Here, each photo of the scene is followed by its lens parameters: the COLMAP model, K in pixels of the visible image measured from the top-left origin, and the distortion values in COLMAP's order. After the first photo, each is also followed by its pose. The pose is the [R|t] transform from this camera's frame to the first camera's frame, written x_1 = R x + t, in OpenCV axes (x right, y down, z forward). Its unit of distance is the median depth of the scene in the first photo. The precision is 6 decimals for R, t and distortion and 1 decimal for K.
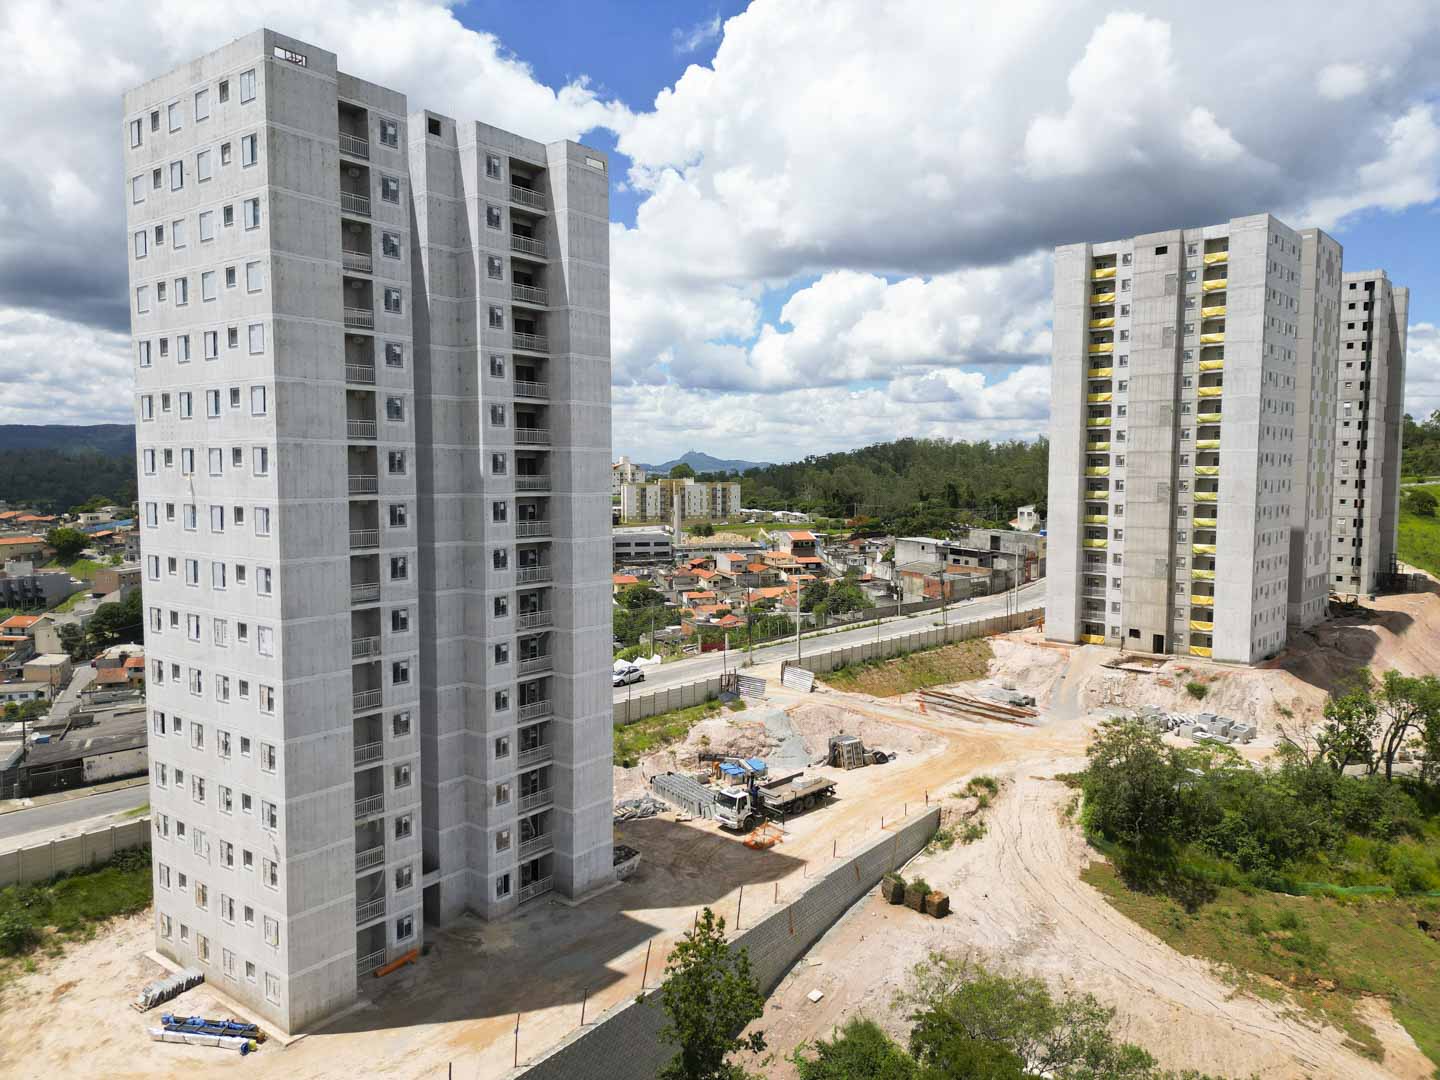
lens RADIAL K [[1007.5, 0, 721.0], [0, 1007.5, 539.1], [0, 0, 1]] dist [0.065962, -0.044649]
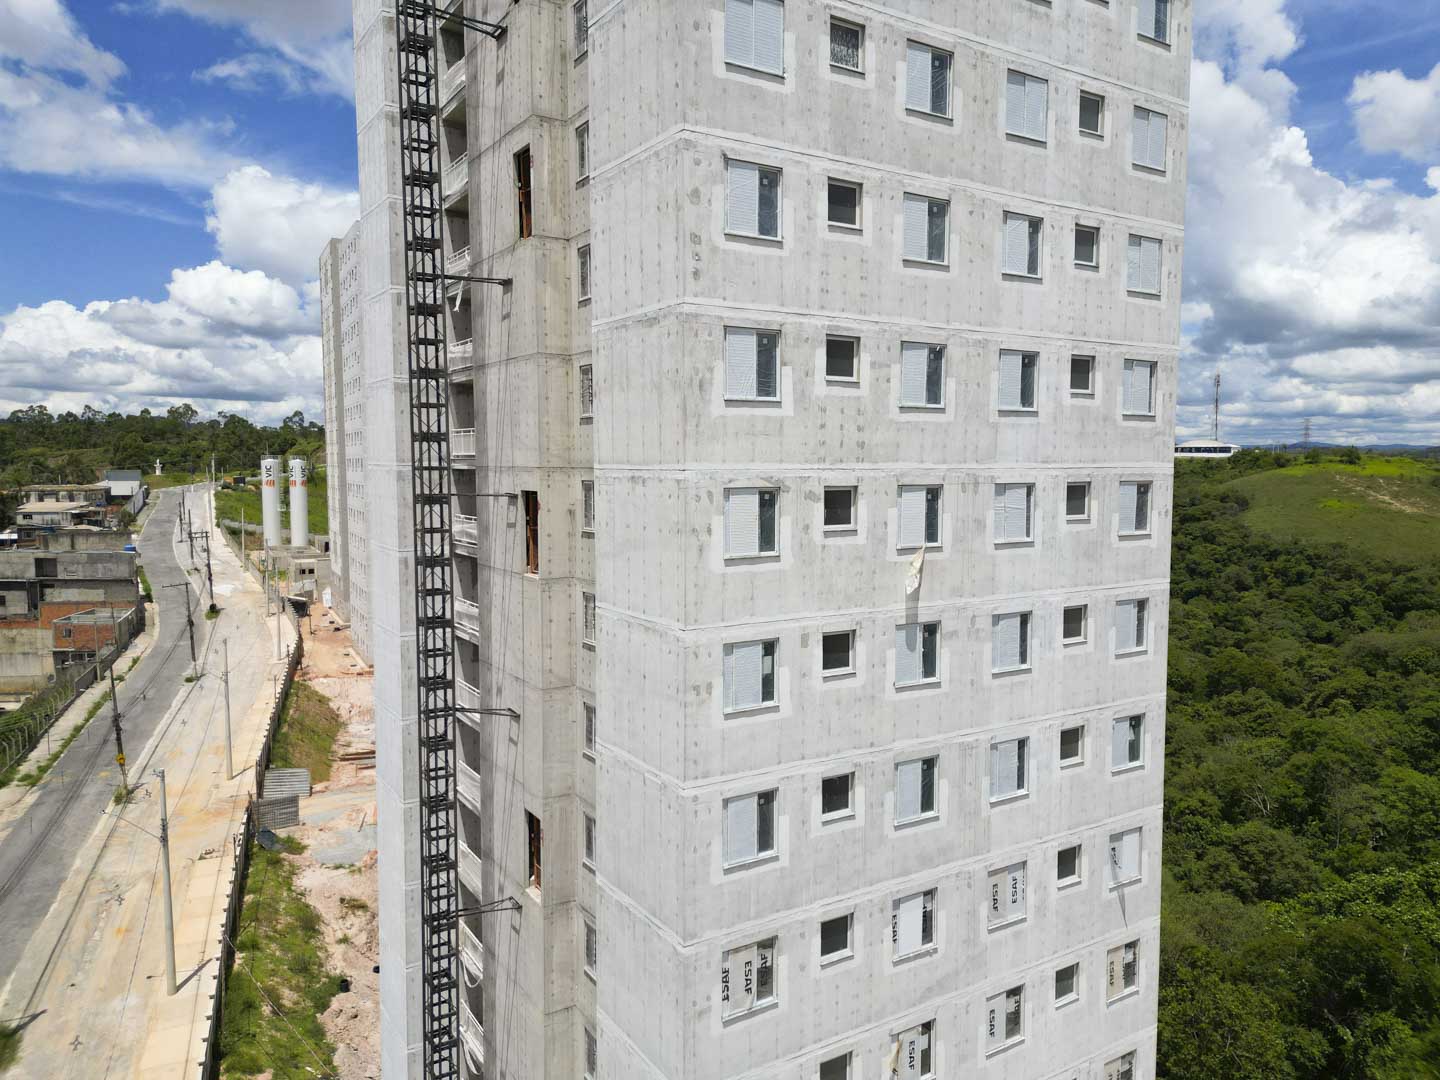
lens RADIAL K [[1007.5, 0, 720.7], [0, 1007.5, 541.4], [0, 0, 1]] dist [0.065962, -0.044649]
pose [[0.338094, -0.077675, 0.937901, -0.966973], [0.064907, 0.996140, 0.059101, -0.100307], [-0.938871, 0.040895, 0.341831, 0.991135]]
